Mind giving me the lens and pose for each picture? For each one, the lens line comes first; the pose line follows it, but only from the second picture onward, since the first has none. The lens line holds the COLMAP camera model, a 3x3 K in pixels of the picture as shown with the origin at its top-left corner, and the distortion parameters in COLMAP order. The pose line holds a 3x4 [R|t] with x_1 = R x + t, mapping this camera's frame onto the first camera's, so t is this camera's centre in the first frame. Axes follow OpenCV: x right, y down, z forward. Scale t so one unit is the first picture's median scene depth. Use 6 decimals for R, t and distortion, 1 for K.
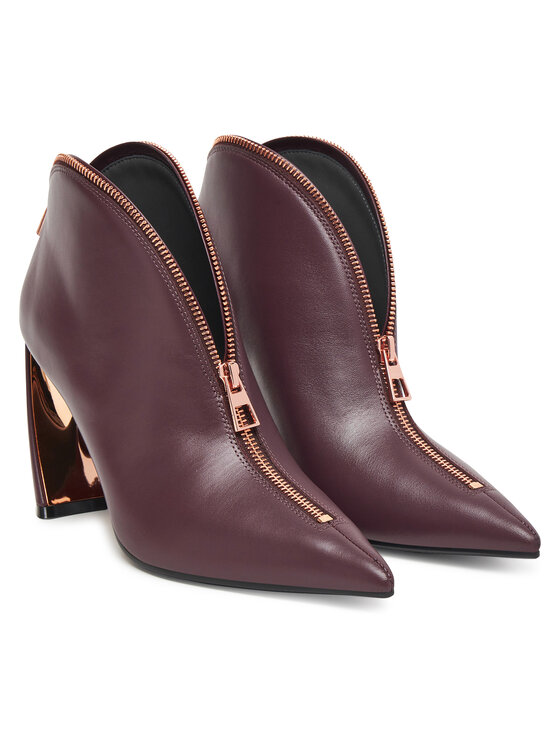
lens RADIAL K [[1696.0, 0, 280.2], [0, 1696.0, 373.0], [0, 0, 1]] dist [-0.034601, 0.000000]
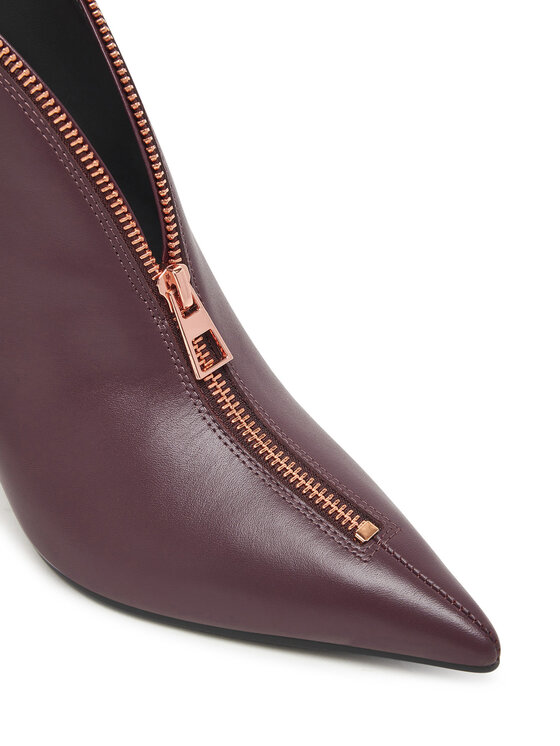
lens RADIAL K [[1171.6, 0, 279.9], [0, 1171.6, 373.2], [0, 0, 1]] dist [0.264794, 0.000000]
pose [[0.992202, -0.122093, -0.025067, 0.013587], [0.119388, 0.988739, -0.090227, 0.073394], [0.035801, 0.086530, 0.995606, 0.587553]]
